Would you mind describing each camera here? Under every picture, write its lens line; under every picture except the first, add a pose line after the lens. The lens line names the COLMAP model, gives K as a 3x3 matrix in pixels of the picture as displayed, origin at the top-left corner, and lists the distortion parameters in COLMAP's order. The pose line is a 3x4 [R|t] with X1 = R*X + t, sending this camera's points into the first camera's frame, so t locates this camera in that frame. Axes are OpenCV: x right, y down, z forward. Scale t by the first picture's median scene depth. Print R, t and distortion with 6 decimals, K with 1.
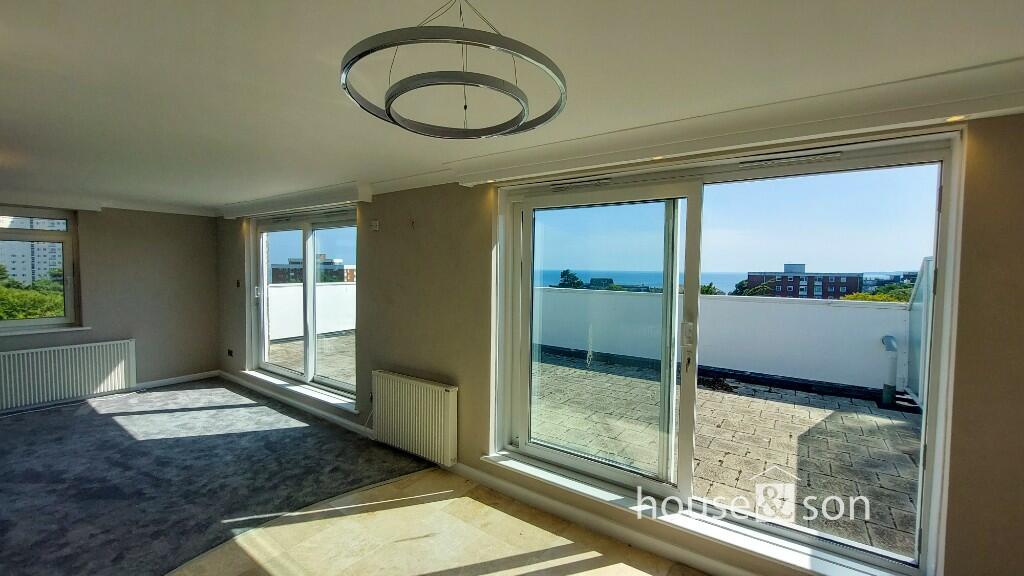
lens RADIAL K [[411.6, 0, 526.0], [0, 411.6, 284.2], [0, 0, 1]] dist [-0.017729, 0.000014]
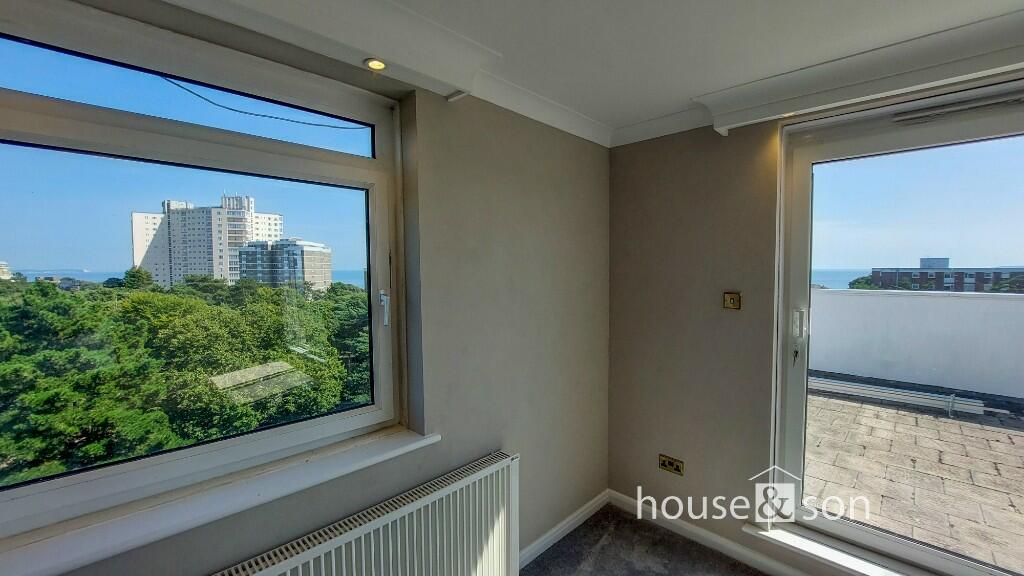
lens RADIAL K [[411.6, 0, 527.0], [0, 411.6, 283.3], [0, 0, 1]] dist [-0.017729, 0.000014]
pose [[0.986035, -0.009664, -0.166256, -0.957801], [0.009109, 0.999950, -0.004097, -0.021006], [0.166287, 0.002525, 0.986074, 0.672195]]
